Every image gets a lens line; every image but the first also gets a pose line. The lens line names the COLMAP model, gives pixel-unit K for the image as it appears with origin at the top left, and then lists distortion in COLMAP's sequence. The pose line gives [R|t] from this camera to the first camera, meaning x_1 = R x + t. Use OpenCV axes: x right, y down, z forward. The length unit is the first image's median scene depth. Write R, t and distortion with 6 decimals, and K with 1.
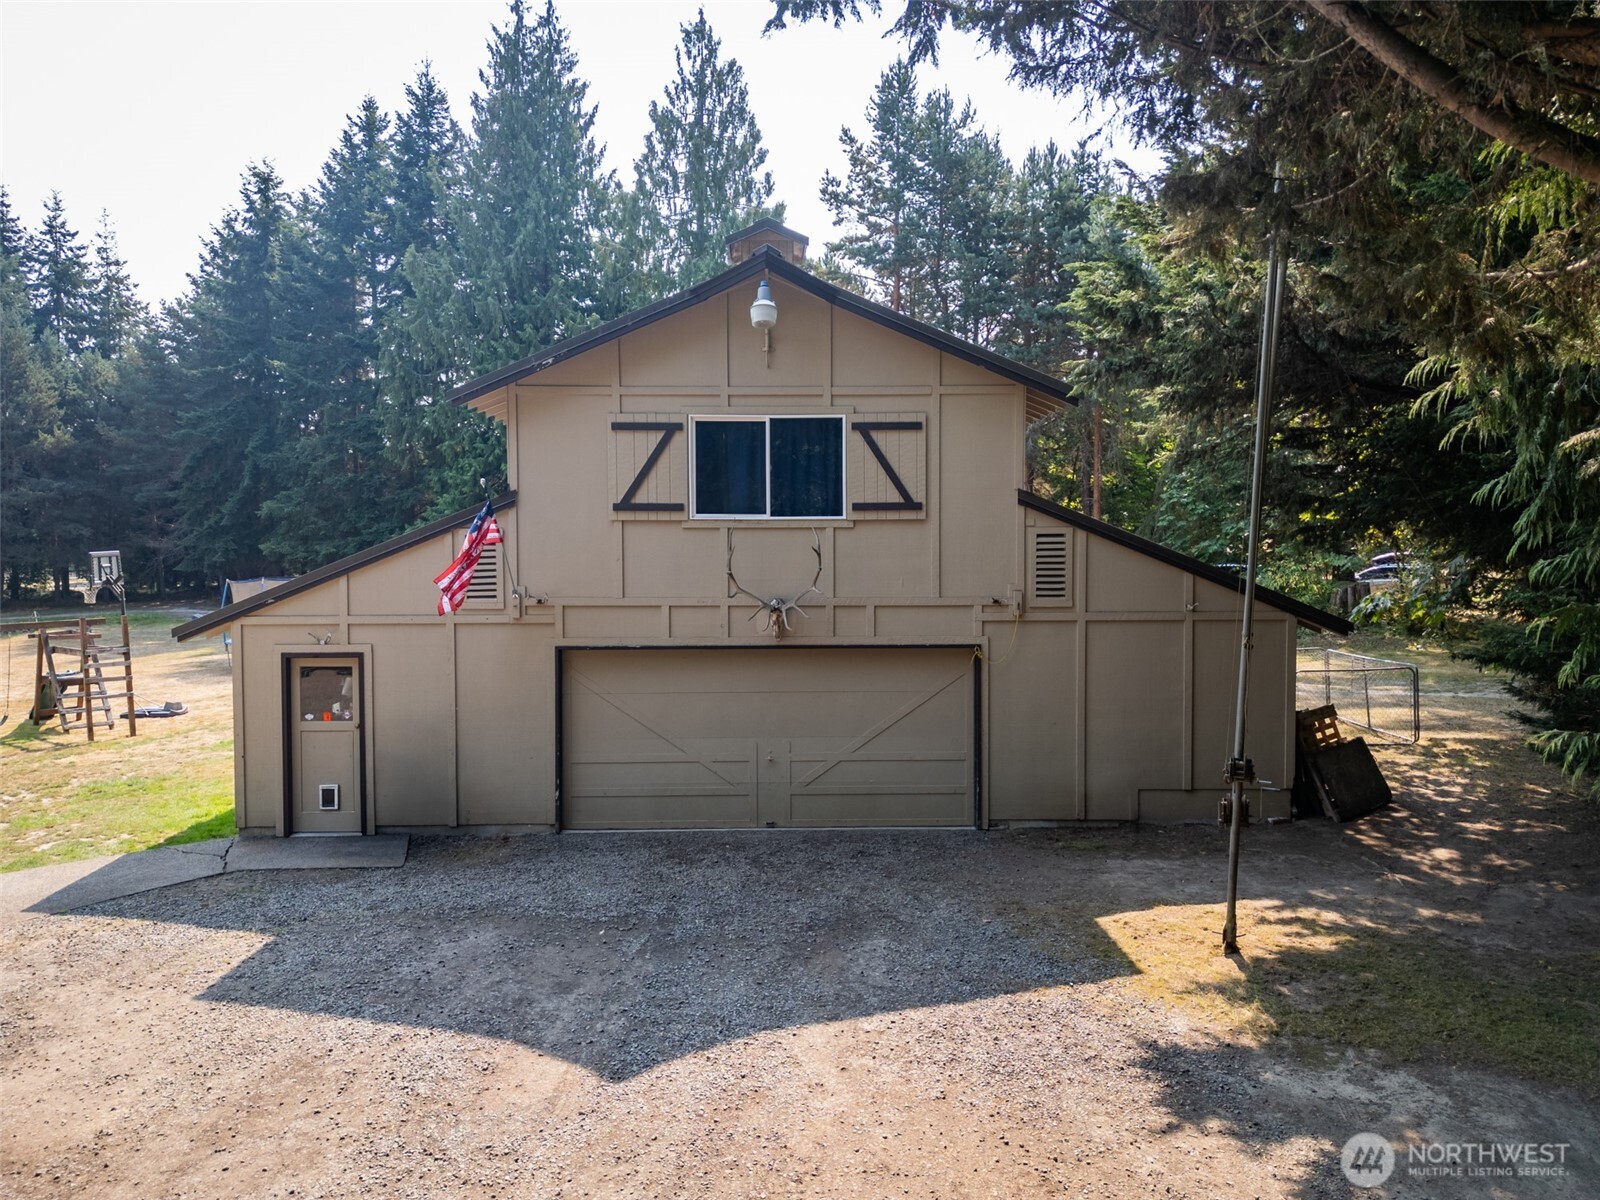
lens RADIAL K [[1156.2, 0, 800.9], [0, 1156.2, 575.1], [0, 0, 1]] dist [0.011324, -0.000723]
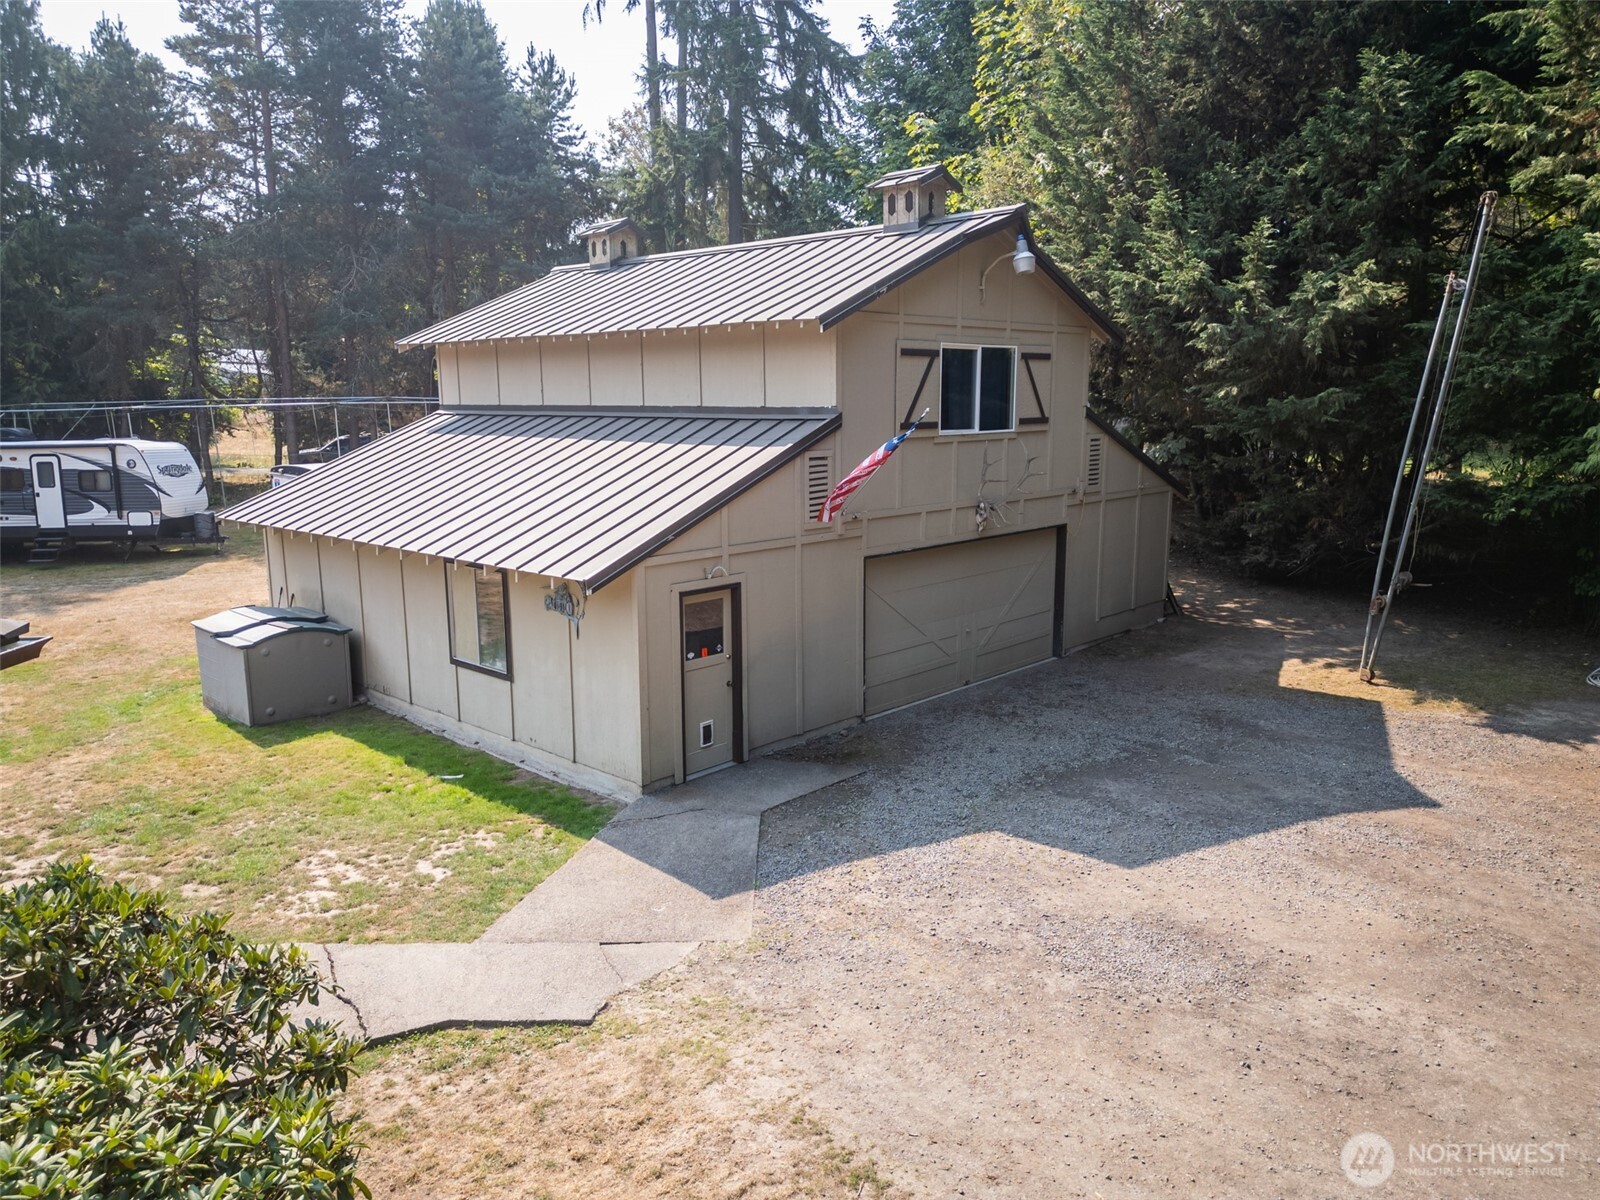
lens RADIAL K [[1114.6, 0, 800.0], [0, 1114.6, 600.0], [0, 0, 1]] dist [0.020062, -0.060595]
pose [[0.719900, -0.126878, 0.682383, -1.118652], [0.032267, 0.988205, 0.149700, -0.065154], [-0.693328, -0.085751, 0.715502, 0.327948]]
